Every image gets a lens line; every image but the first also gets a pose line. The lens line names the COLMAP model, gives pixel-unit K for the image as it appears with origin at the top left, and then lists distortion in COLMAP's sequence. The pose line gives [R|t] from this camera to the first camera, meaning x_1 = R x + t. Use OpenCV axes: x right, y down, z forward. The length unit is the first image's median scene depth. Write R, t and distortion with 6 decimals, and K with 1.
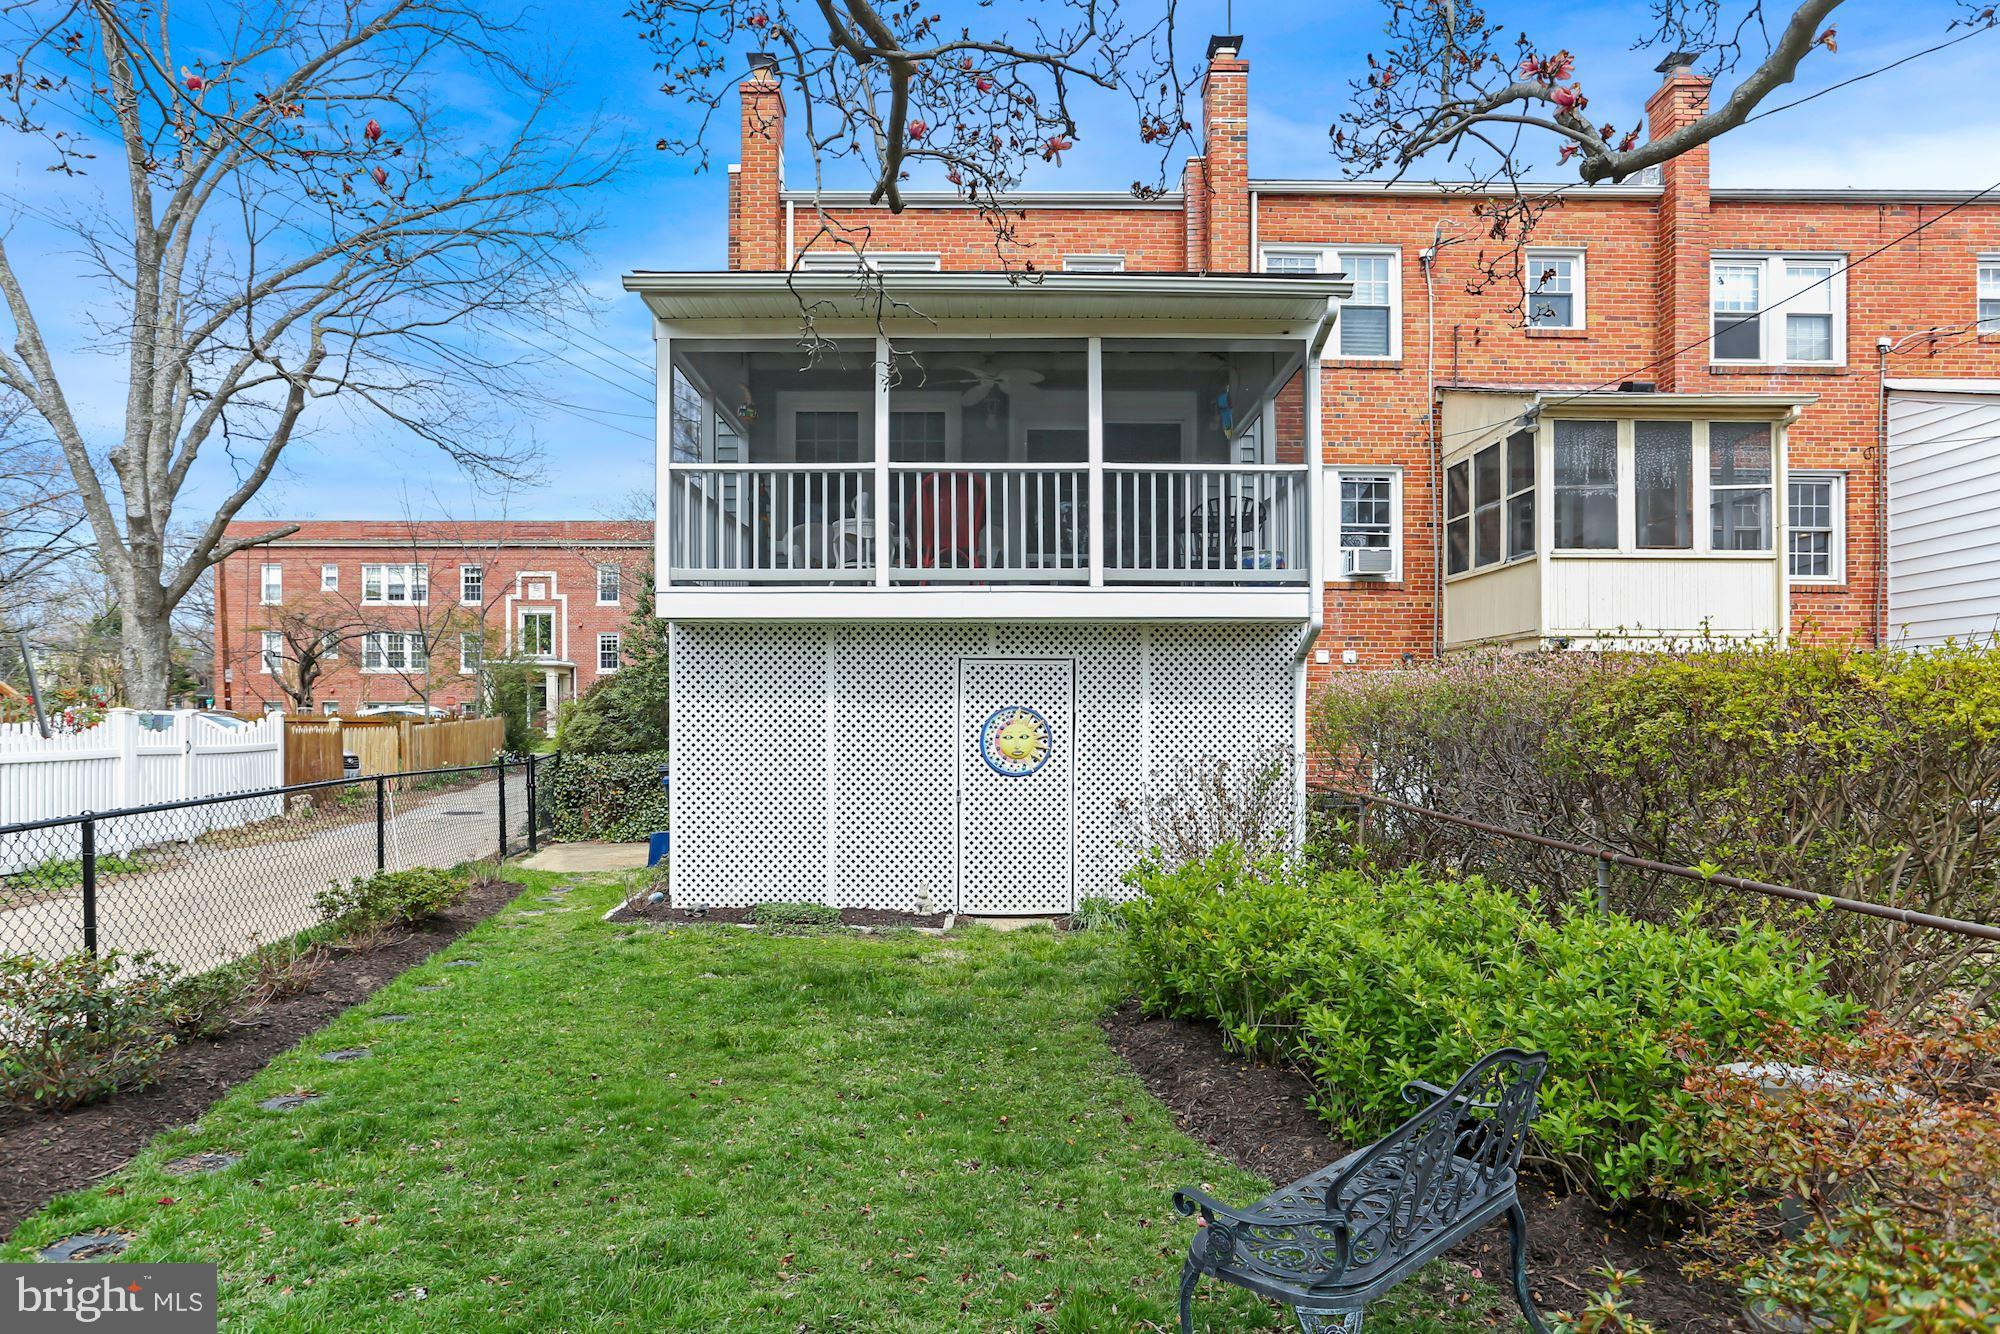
lens RADIAL K [[1117.9, 0, 1001.6], [0, 1117.9, 714.7], [0, 0, 1]] dist [-0.004800, 0.002960]
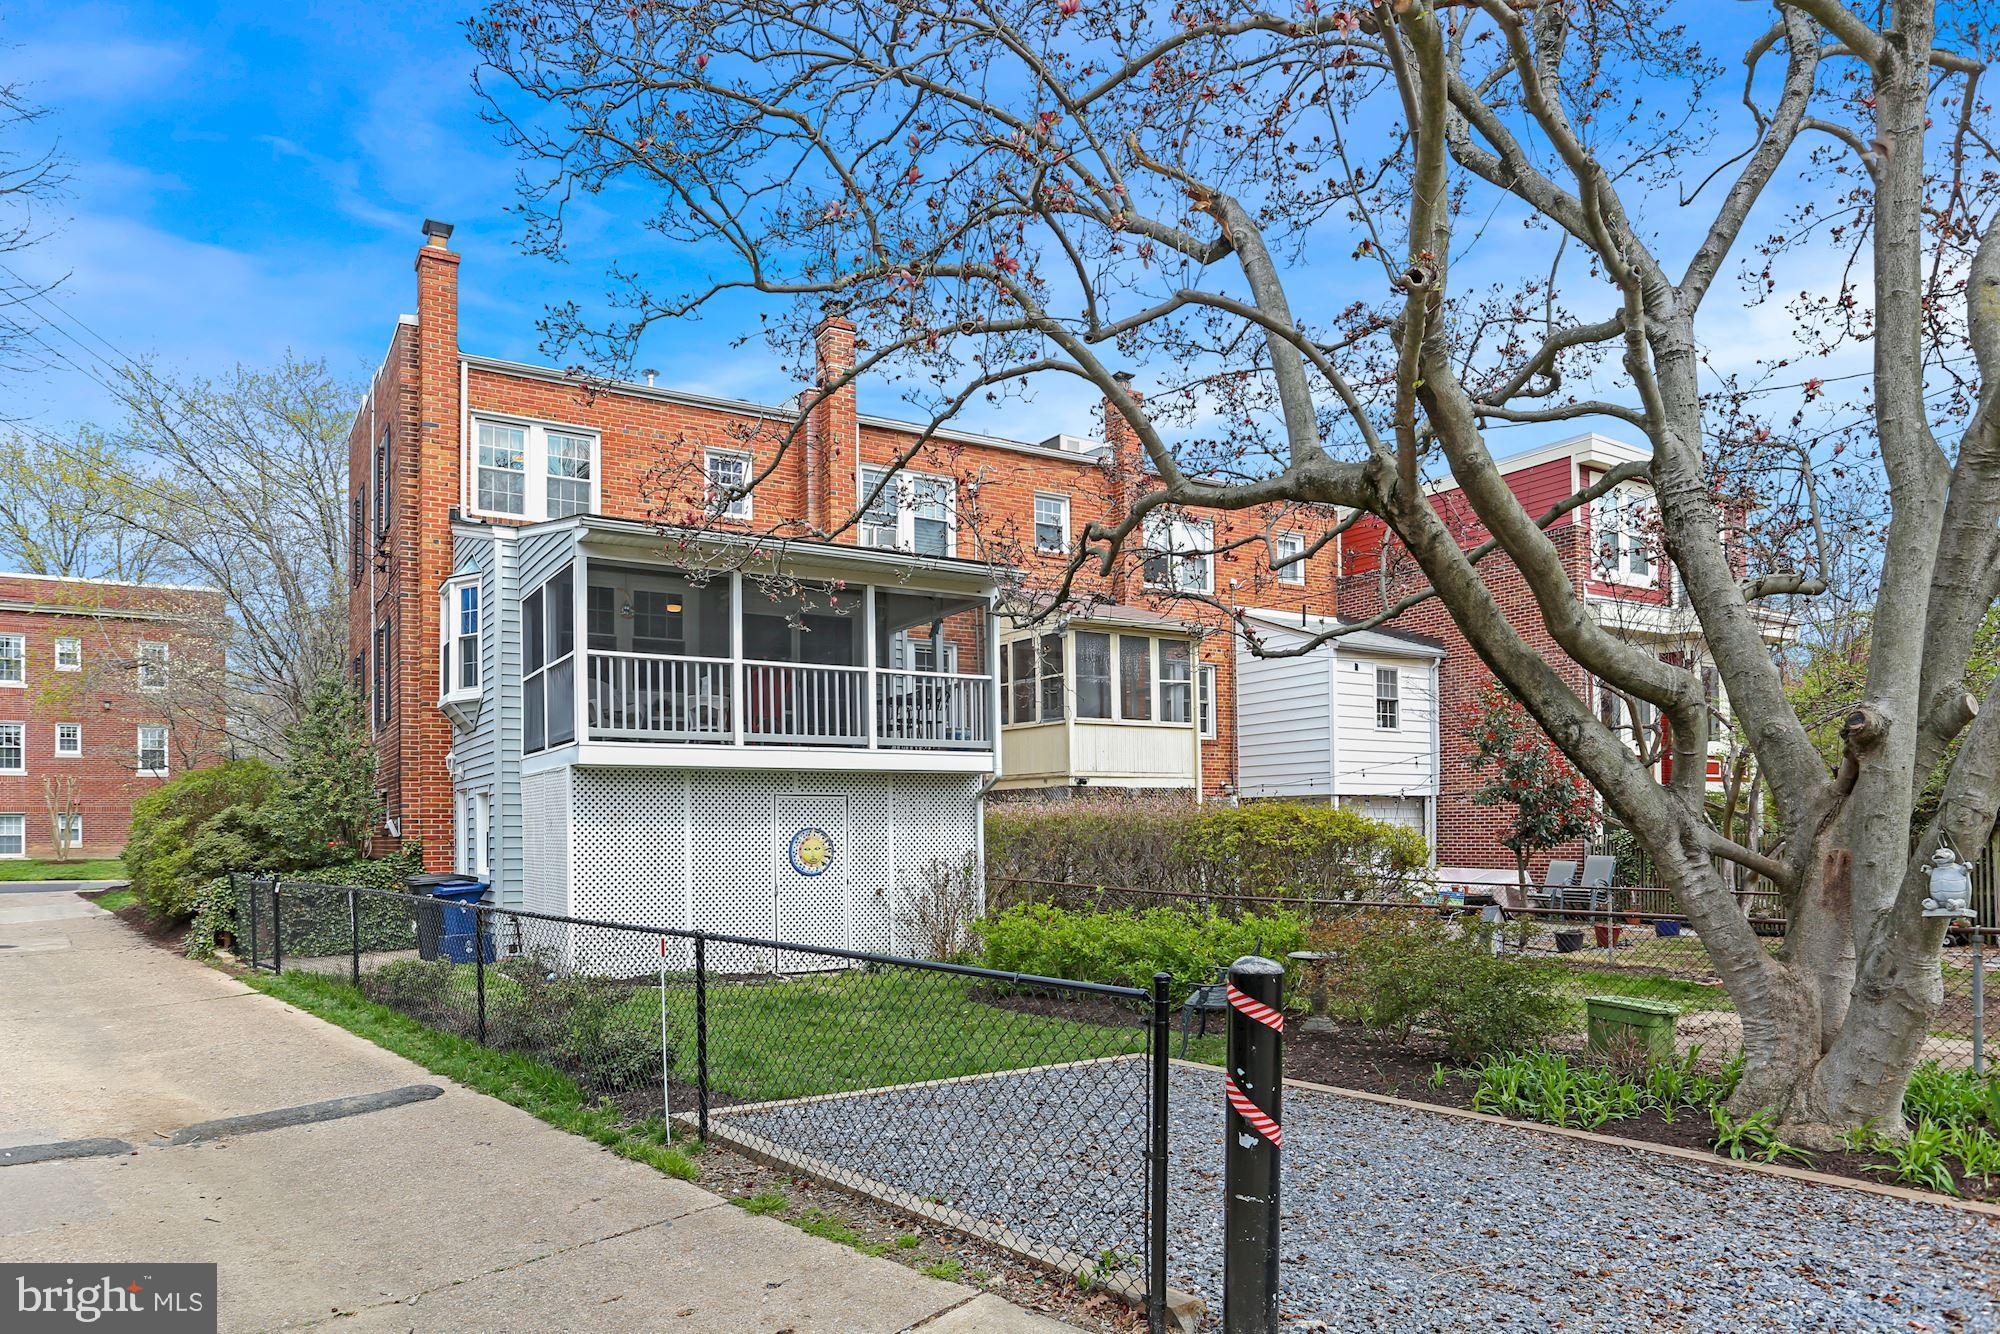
lens RADIAL K [[1305.6, 0, 989.3], [0, 1305.6, 787.9], [0, 0, 1]] dist [0.019821, -0.004170]
pose [[0.861762, 0.008929, 0.507233, -0.536654], [0.004207, 0.999685, -0.024746, -0.013112], [-0.507294, 0.023459, 0.861453, -0.483617]]
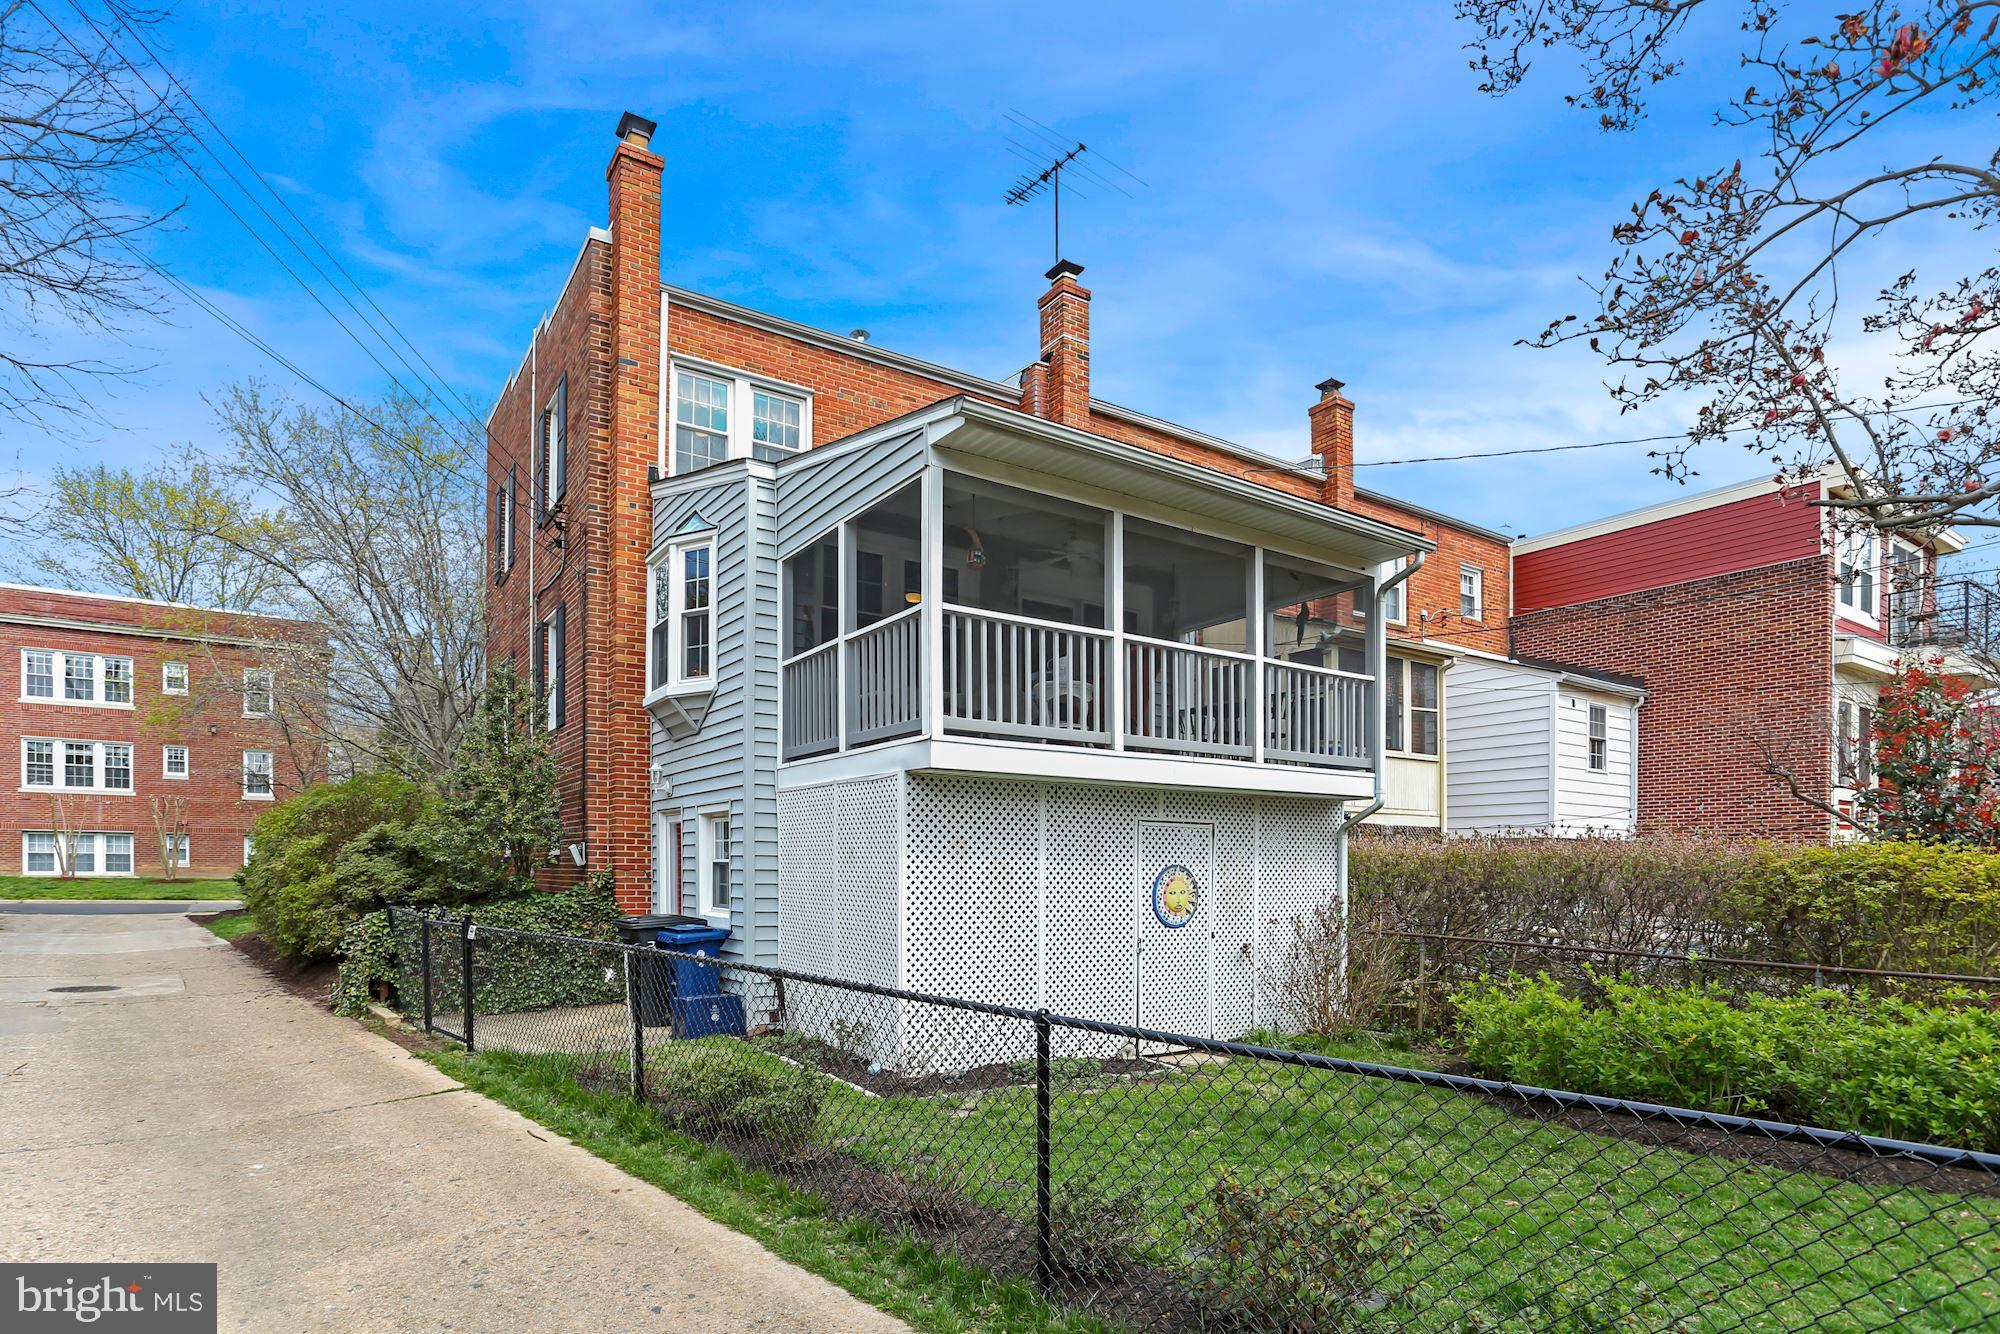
lens RADIAL K [[1076.4, 0, 983.5], [0, 1076.4, 866.7], [0, 0, 1]] dist [-0.012067, 0.004479]
pose [[0.841999, 0.008235, 0.539416, -0.593963], [-0.015320, 0.999845, 0.008649, -0.009694], [-0.539261, -0.015547, 0.841995, 0.169255]]
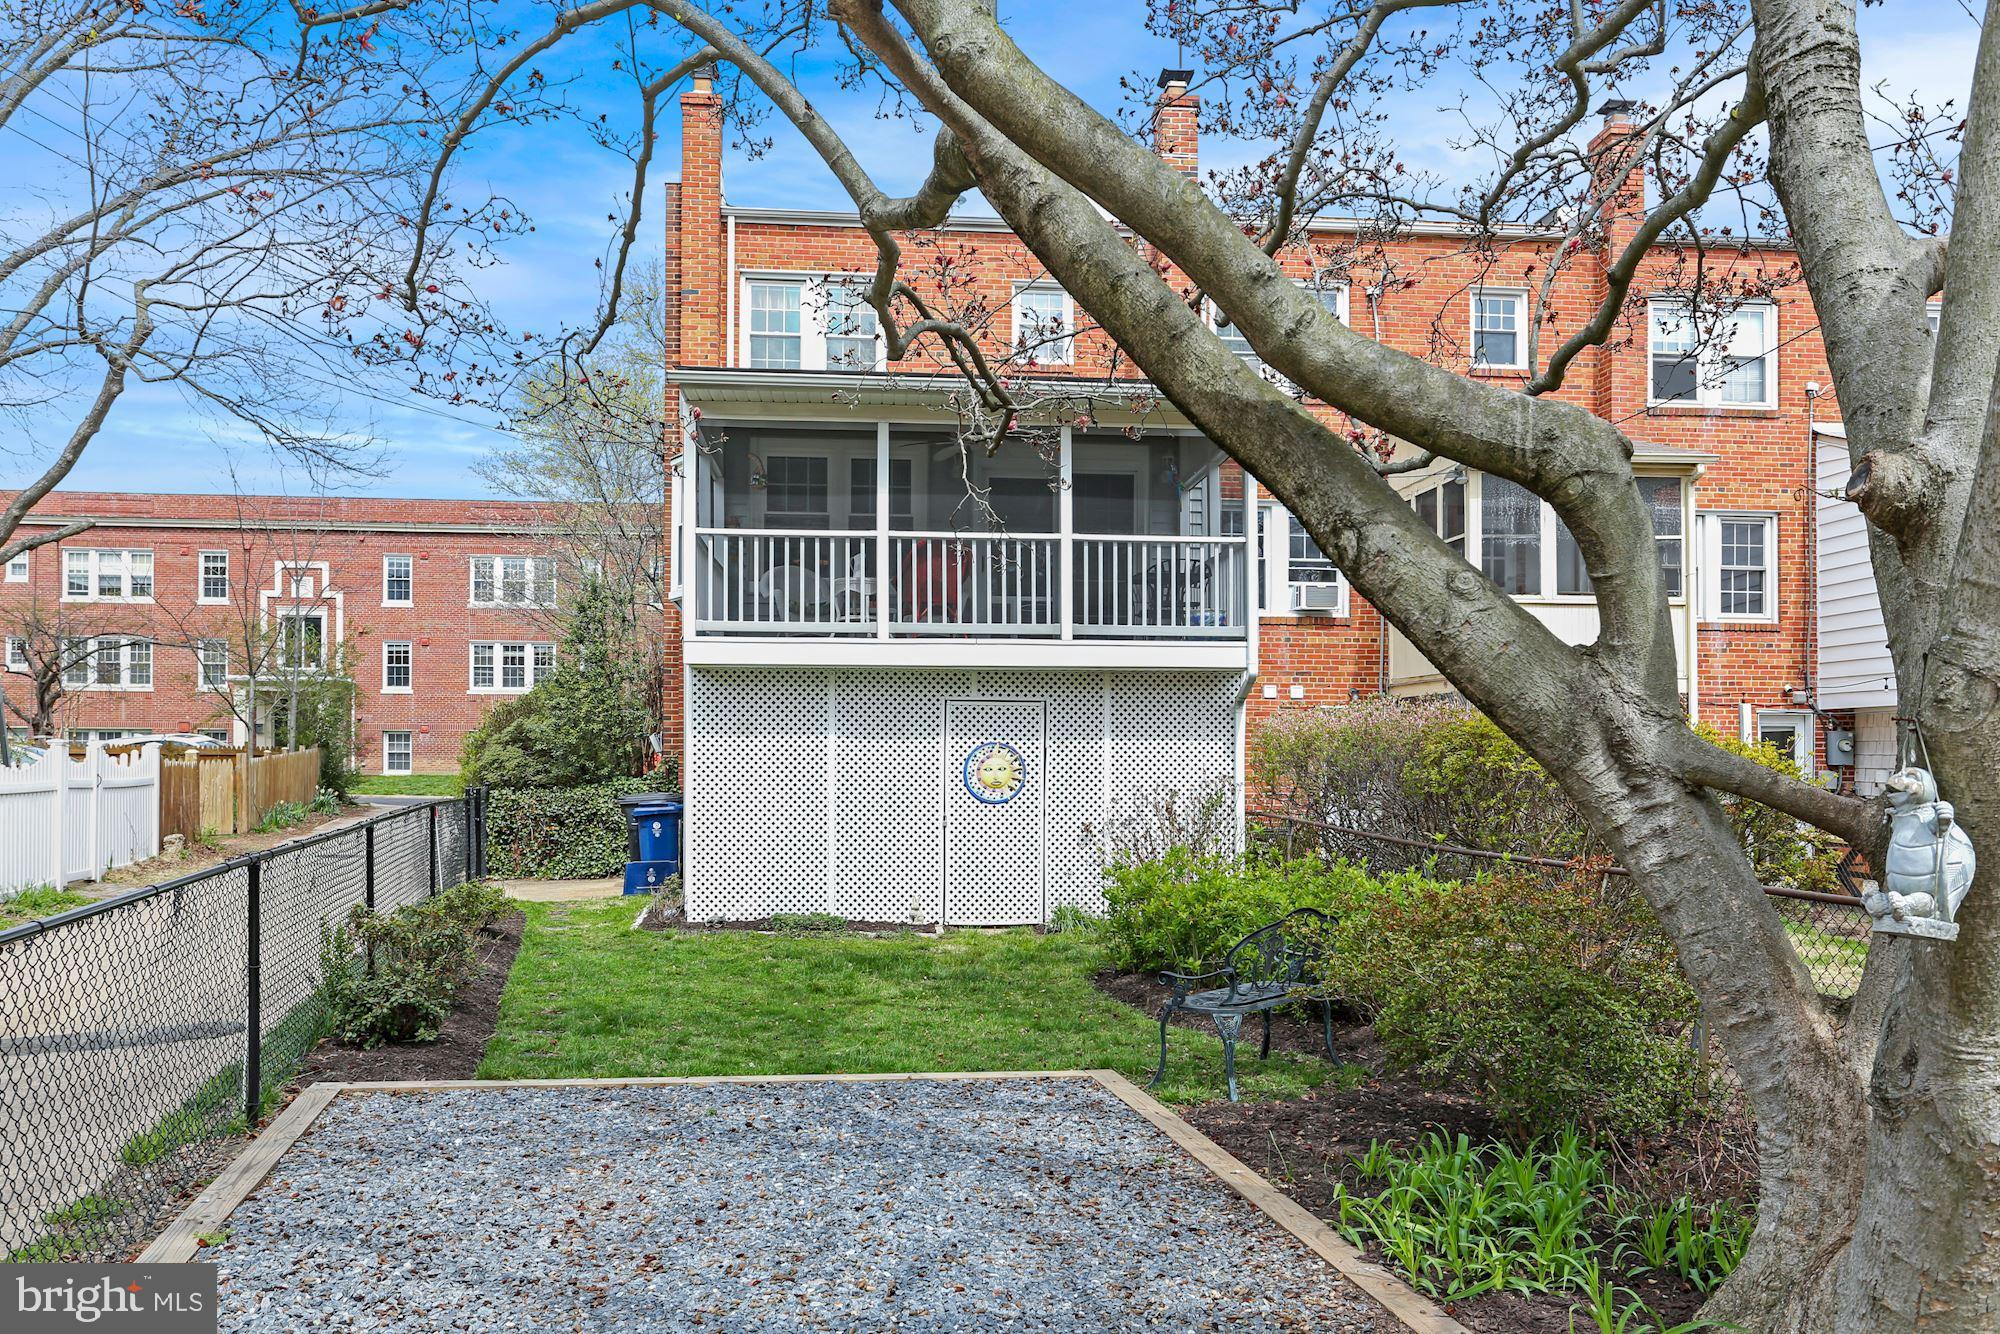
lens RADIAL K [[1535.2, 0, 999.6], [0, 1535.2, 712.5], [0, 0, 1]] dist [0.031997, 0.003220]
pose [[0.996263, 0.005120, 0.086214, -0.096731], [-0.003244, 0.999755, -0.021886, -0.002970], [-0.086305, 0.021524, 0.996036, -0.461665]]
